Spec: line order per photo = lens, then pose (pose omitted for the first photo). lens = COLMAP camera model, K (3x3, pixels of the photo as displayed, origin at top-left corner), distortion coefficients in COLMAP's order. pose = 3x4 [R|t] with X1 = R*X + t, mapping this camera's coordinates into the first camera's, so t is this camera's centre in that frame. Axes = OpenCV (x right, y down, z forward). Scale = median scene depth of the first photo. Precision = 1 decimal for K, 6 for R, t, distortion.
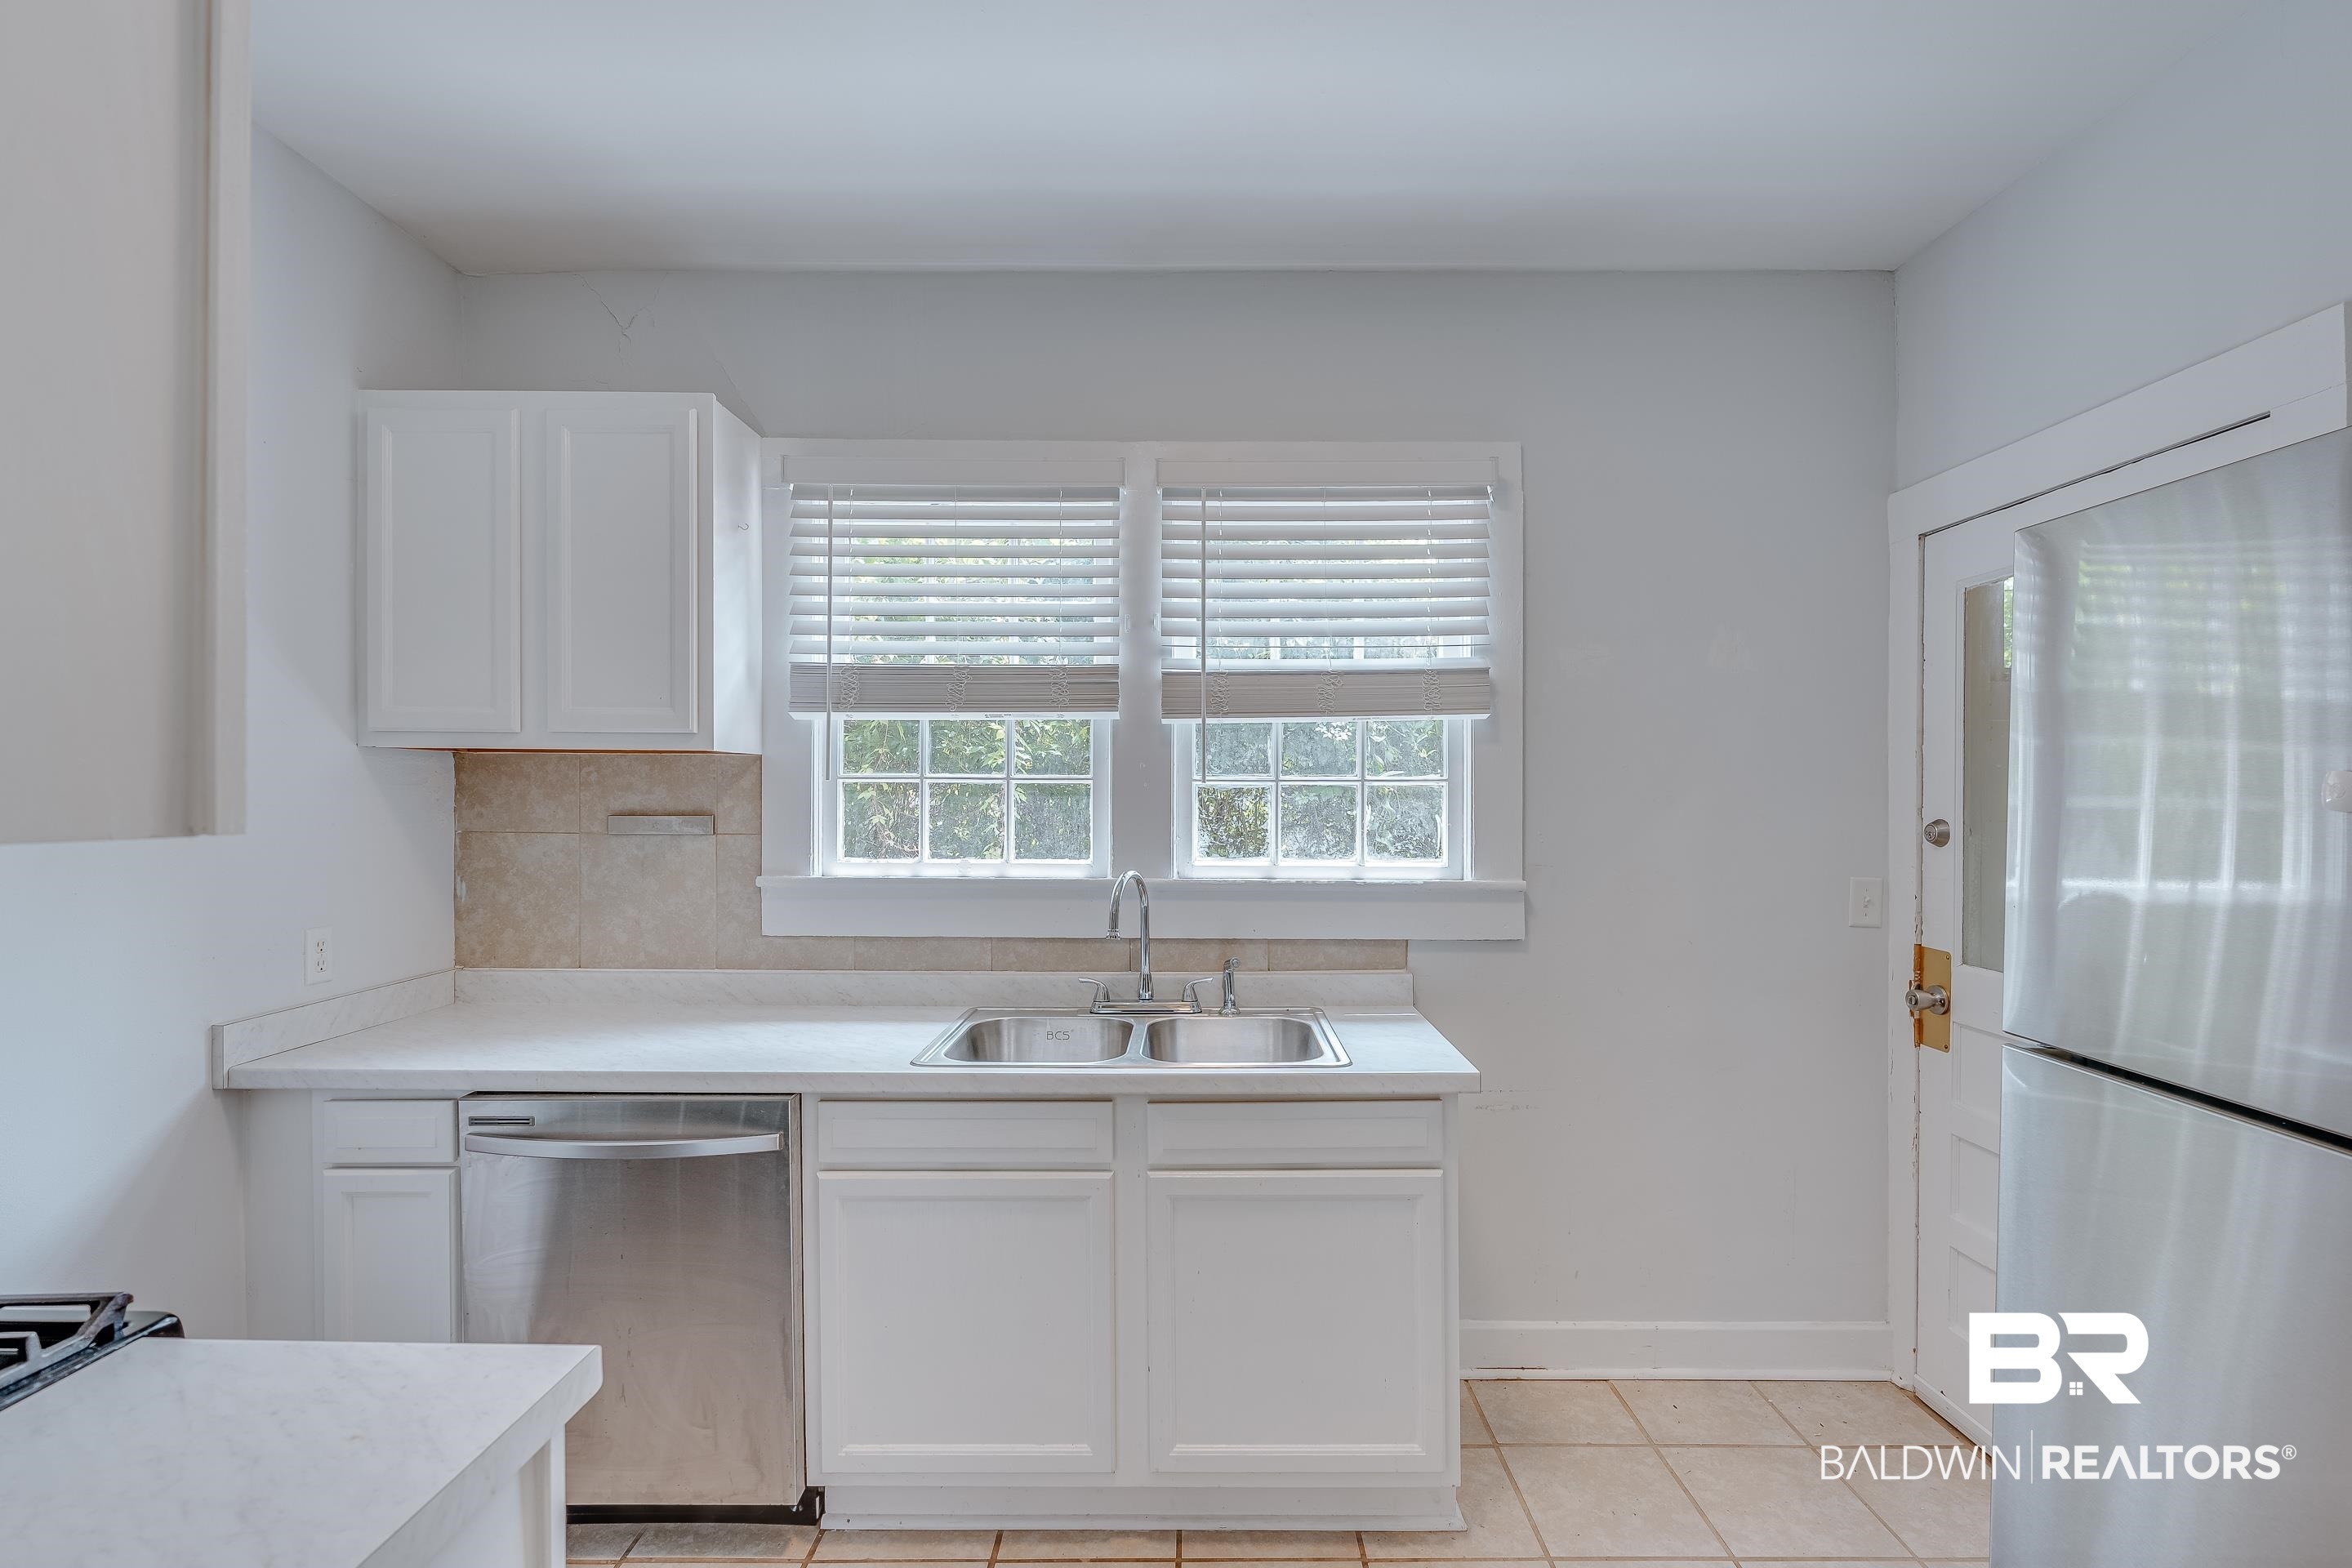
lens RADIAL K [[1065.0, 0, 1181.1], [0, 1065.0, 788.5], [0, 0, 1]] dist [-0.002830, 0.000574]
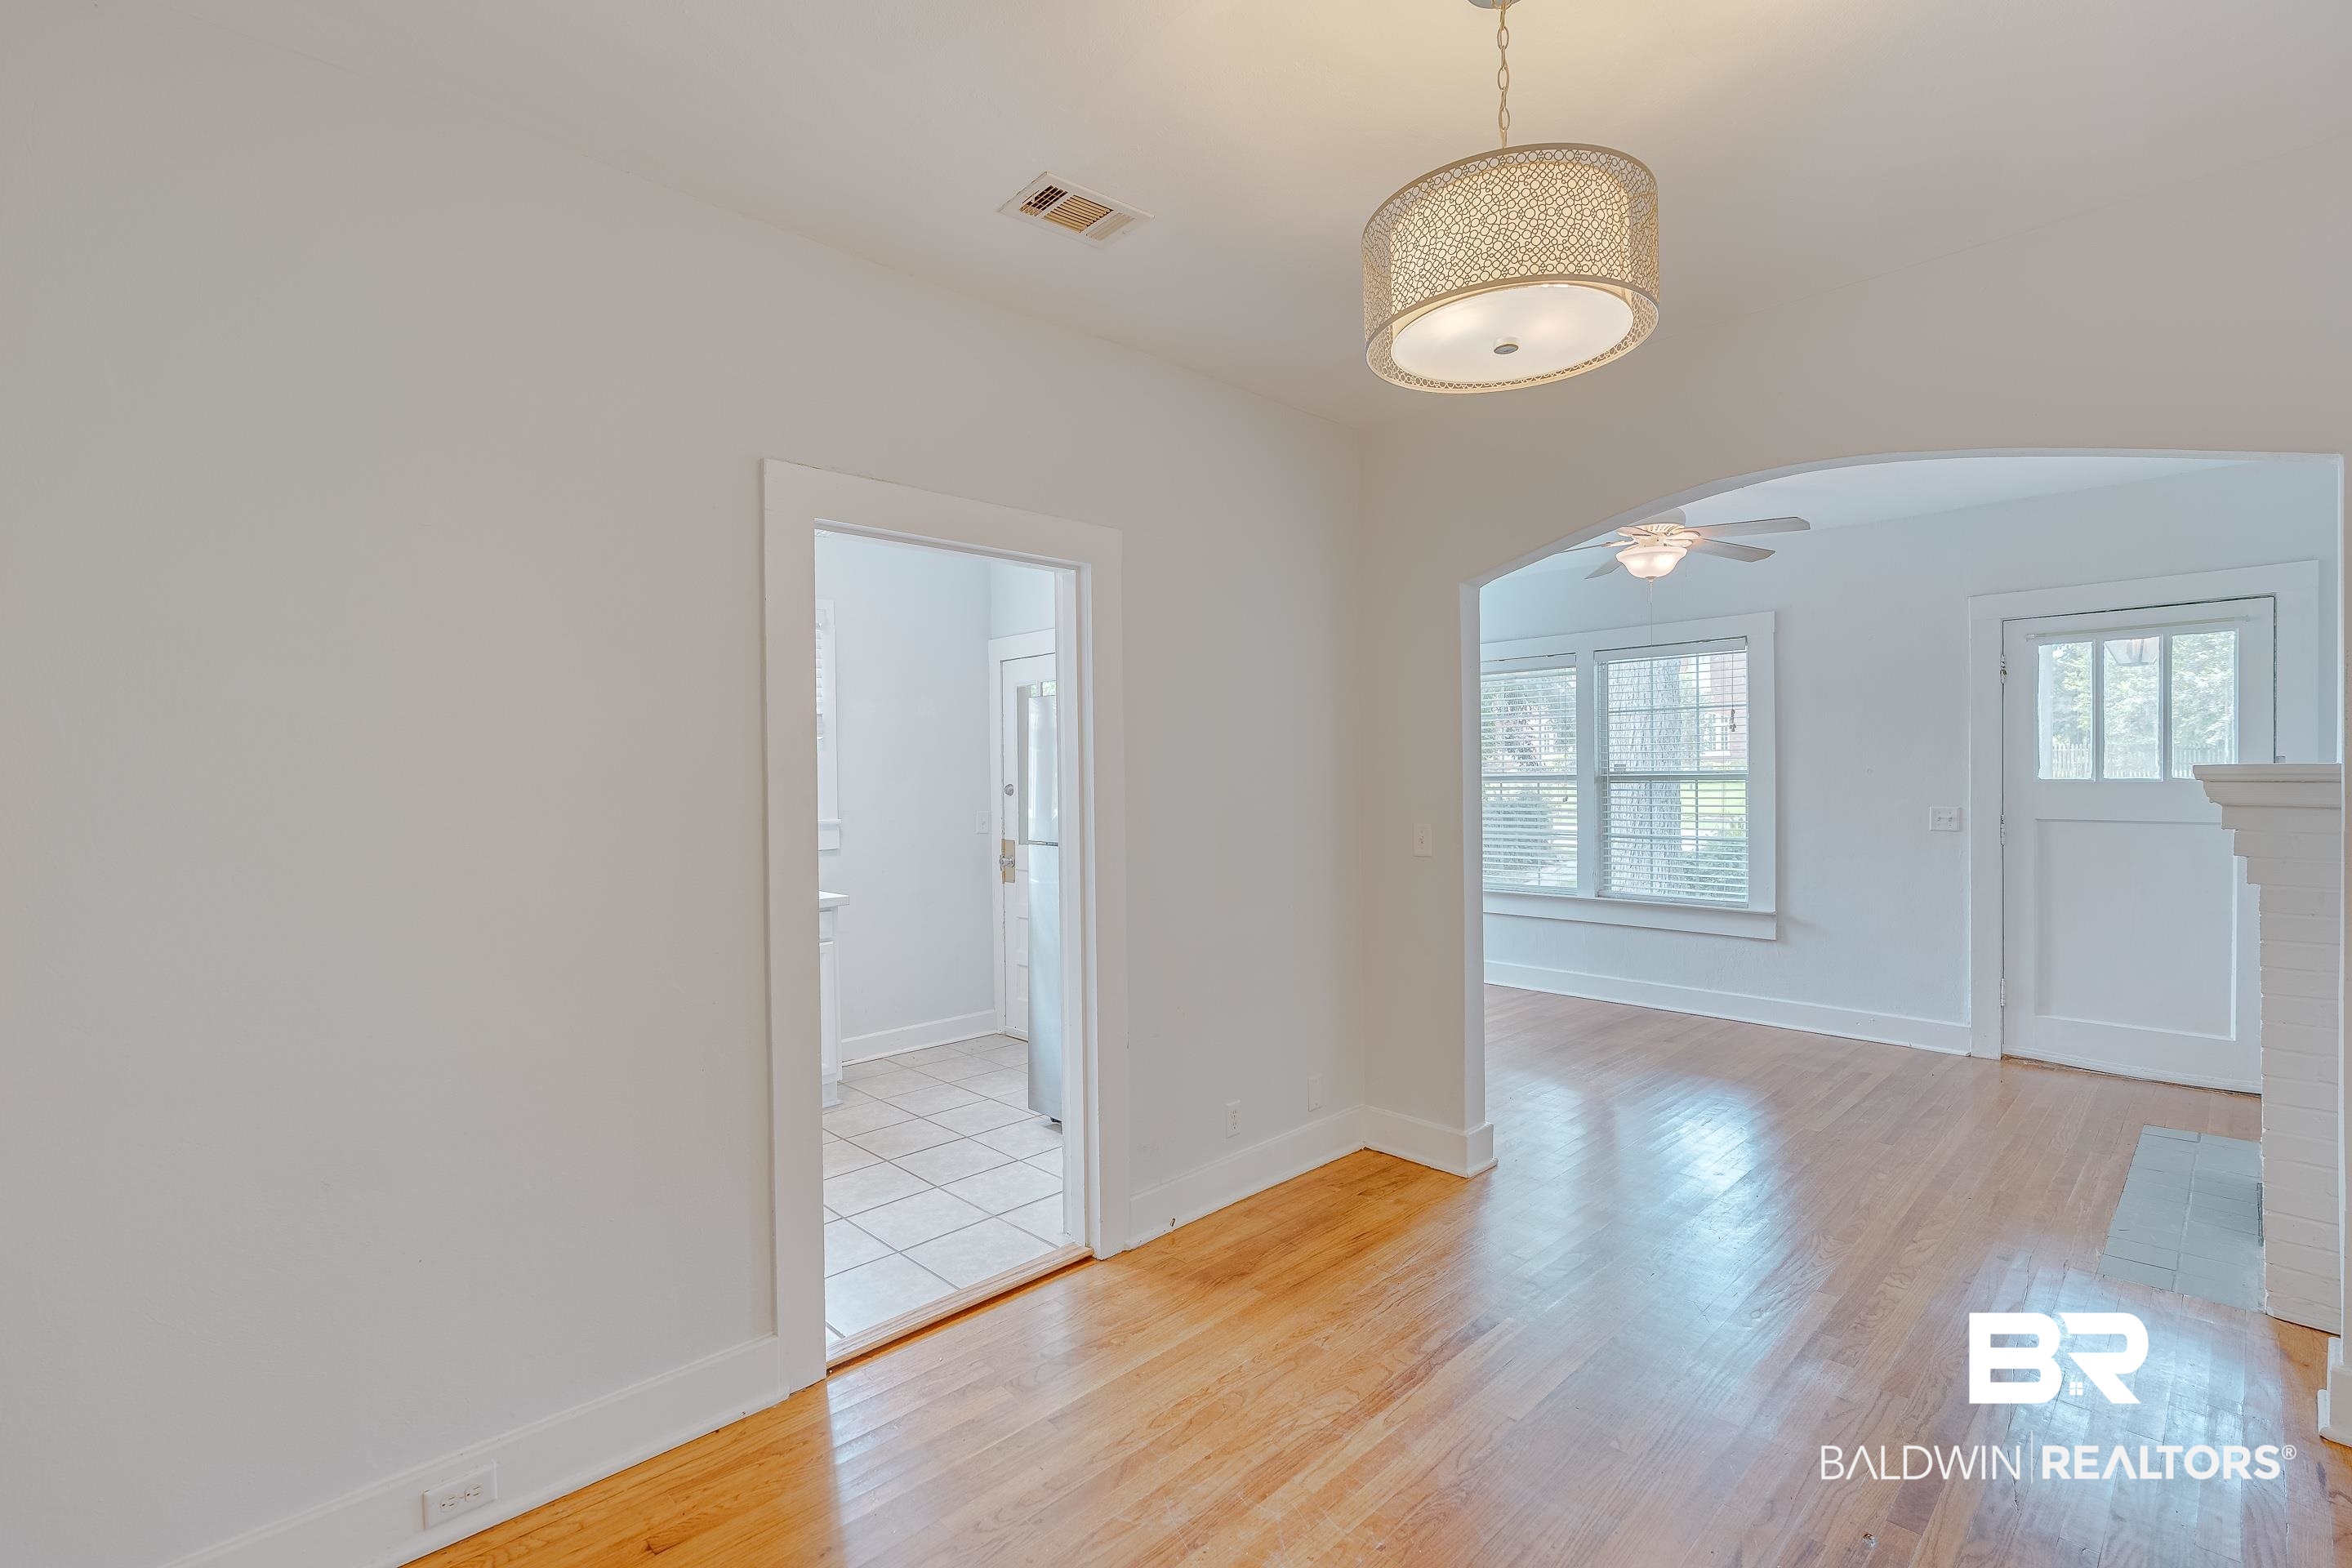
lens RADIAL K [[1065.0, 0, 1181.1], [0, 1065.0, 788.5], [0, 0, 1]] dist [-0.002830, 0.000574]
pose [[0.707835, -0.022228, 0.706028, -0.656629], [0.014752, 0.999752, 0.016686, 0.005639], [-0.706224, -0.001395, 0.707987, -0.900433]]
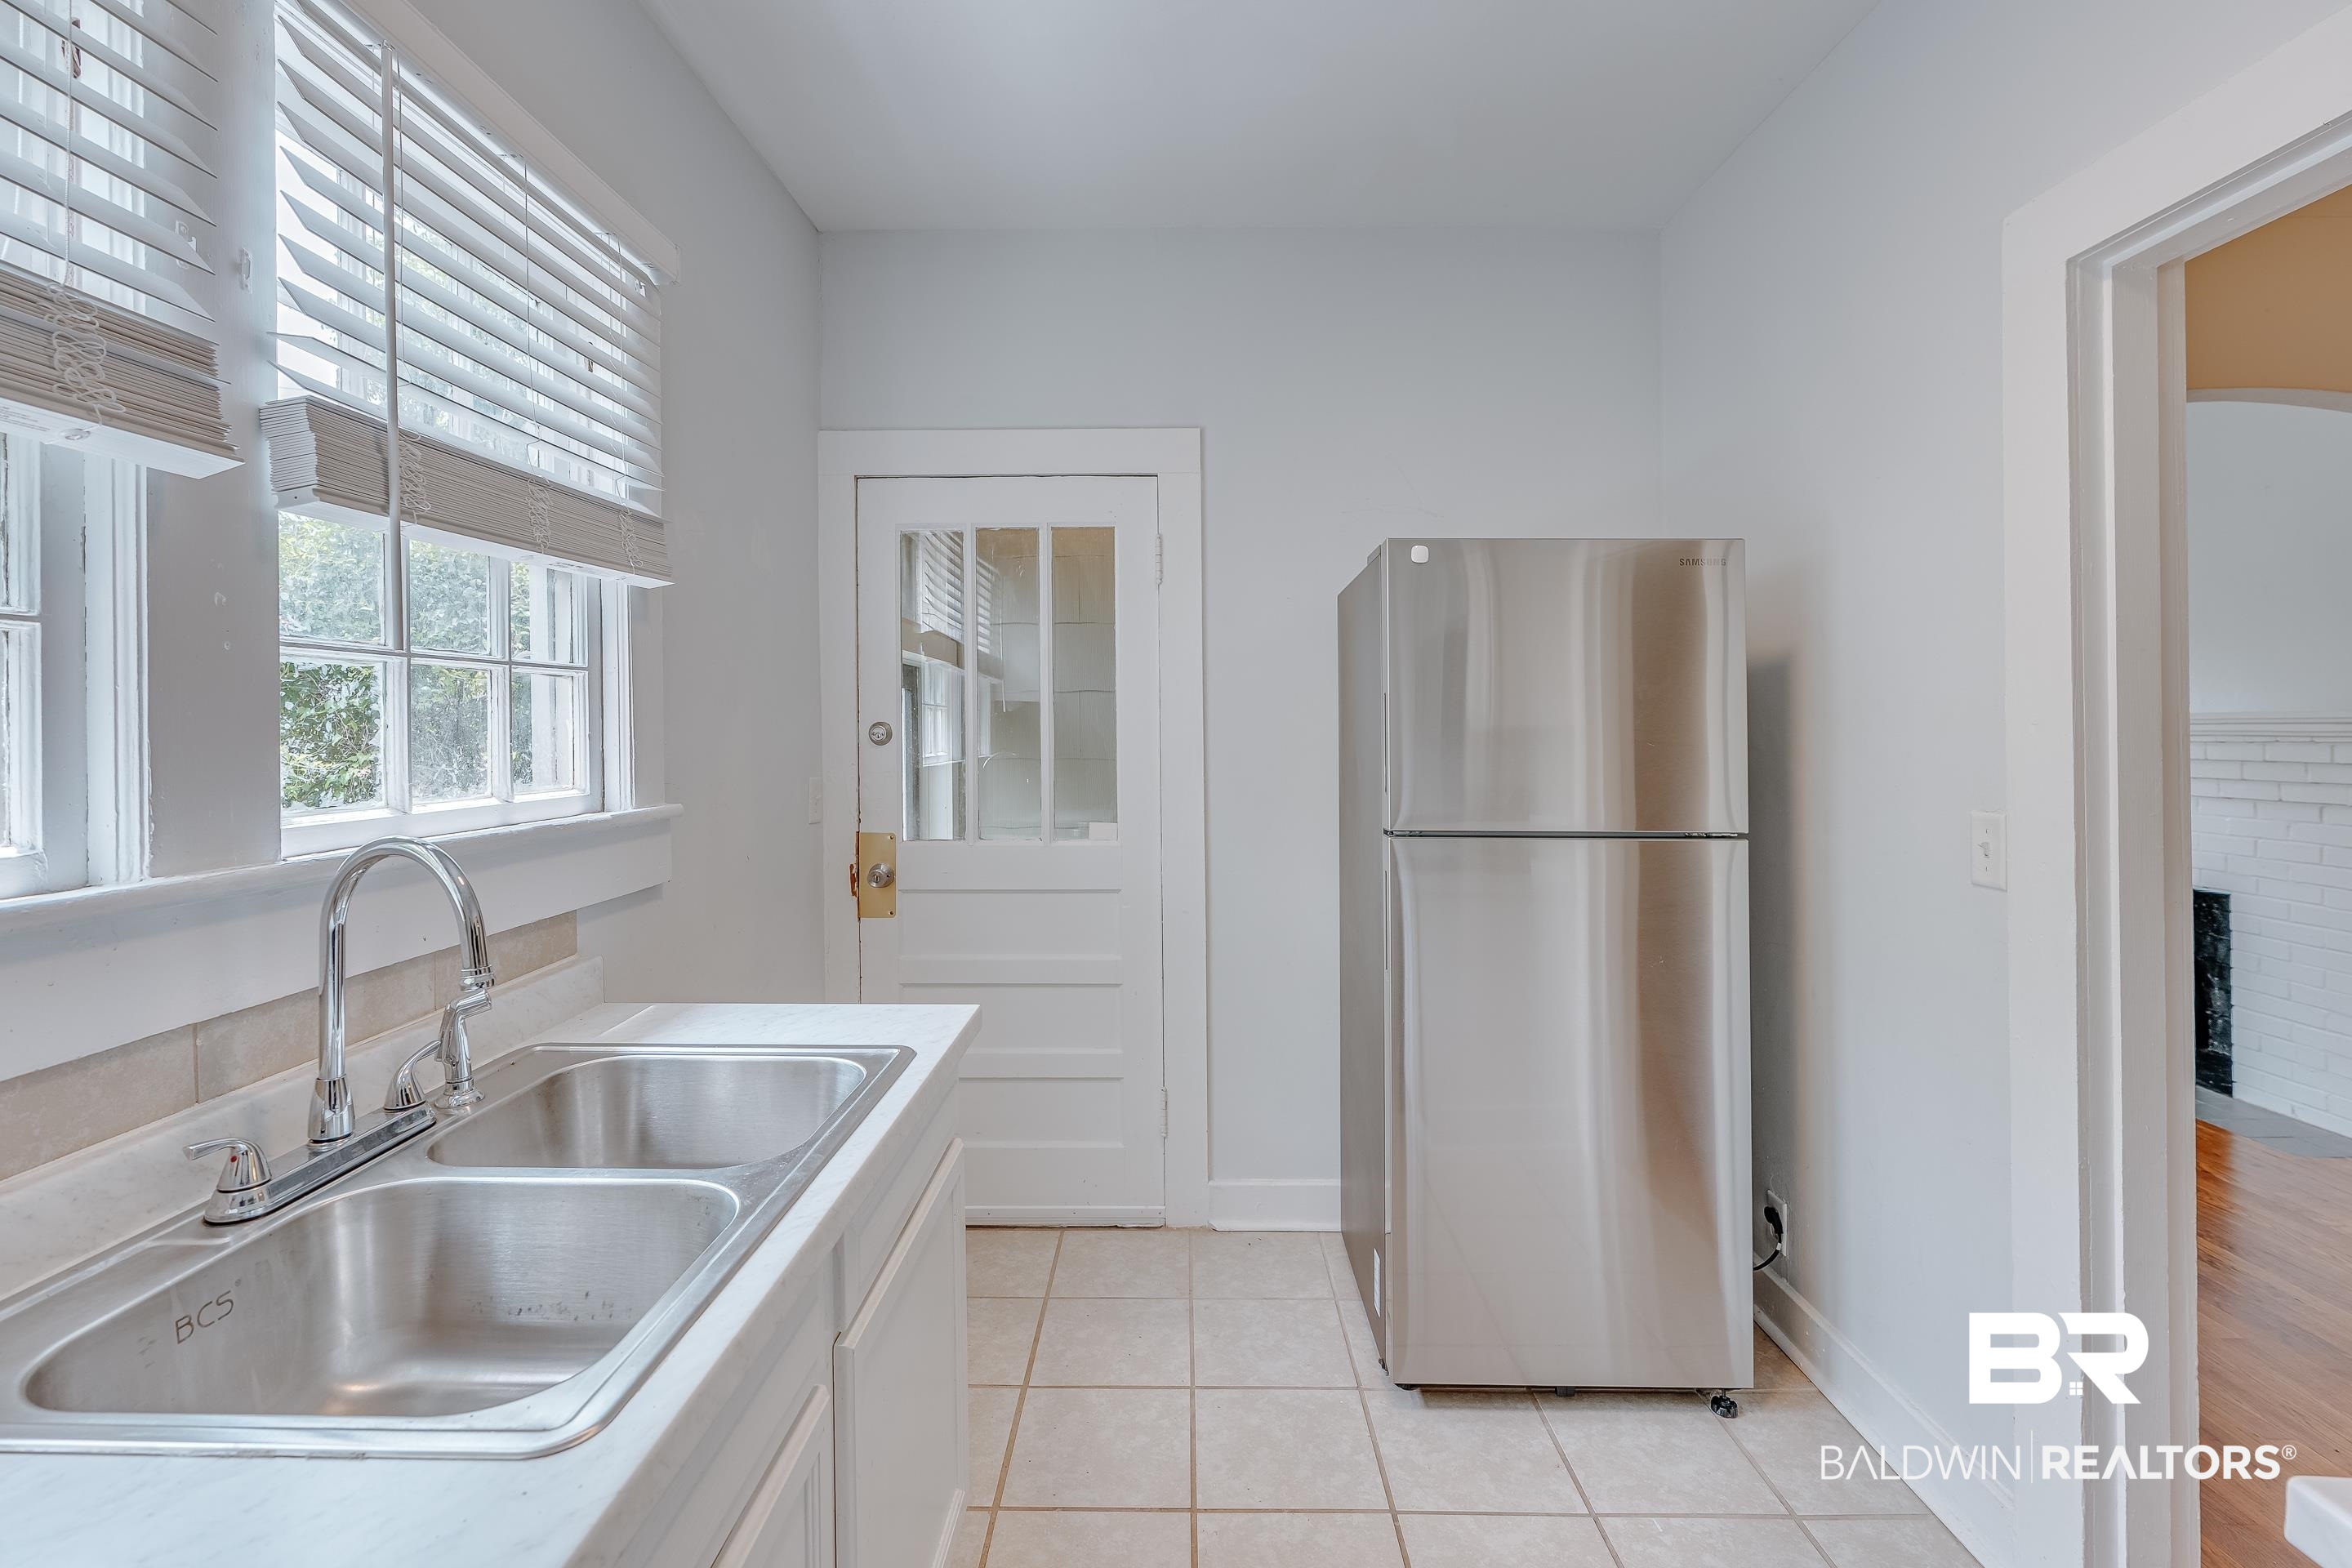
lens RADIAL K [[1080.1, 0, 1173.7], [0, 1080.1, 719.0], [0, 0, 1]] dist [-0.000368, 0.000149]
pose [[0.010460, 0.002857, 0.999941, -0.474797], [0.008127, 0.999963, -0.002942, 0.030911], [-0.999912, 0.008158, 0.010436, 0.650393]]
